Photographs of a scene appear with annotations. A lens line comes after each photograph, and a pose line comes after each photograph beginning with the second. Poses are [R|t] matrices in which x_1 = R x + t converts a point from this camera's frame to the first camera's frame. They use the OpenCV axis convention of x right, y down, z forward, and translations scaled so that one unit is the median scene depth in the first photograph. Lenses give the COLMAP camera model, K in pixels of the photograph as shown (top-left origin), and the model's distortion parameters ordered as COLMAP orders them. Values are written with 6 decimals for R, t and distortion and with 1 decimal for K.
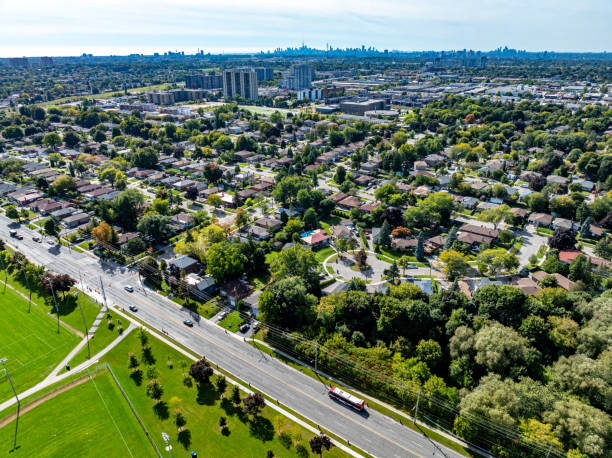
lens RADIAL K [[430.9, 0, 305.2], [0, 430.9, 229.2], [0, 0, 1]] dist [-0.045621, 0.028056]
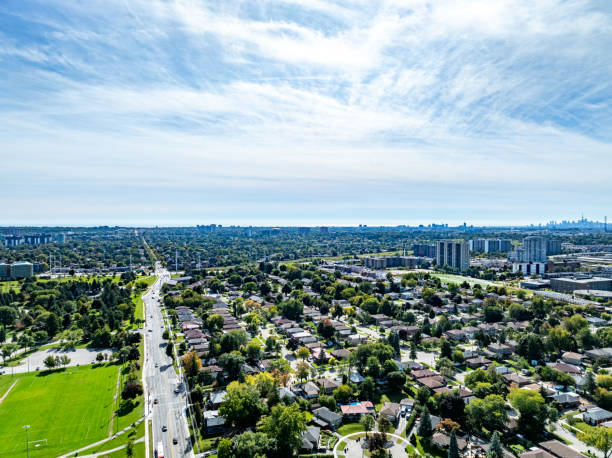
lens RADIAL K [[431.8, 0, 305.0], [0, 431.8, 229.7], [0, 0, 1]] dist [-0.035928, 0.027328]
pose [[0.827631, 0.009486, -0.561192, 0.277892], [-0.217452, 0.927188, -0.305020, -0.019724], [0.517437, 0.374476, 0.769433, 0.054925]]
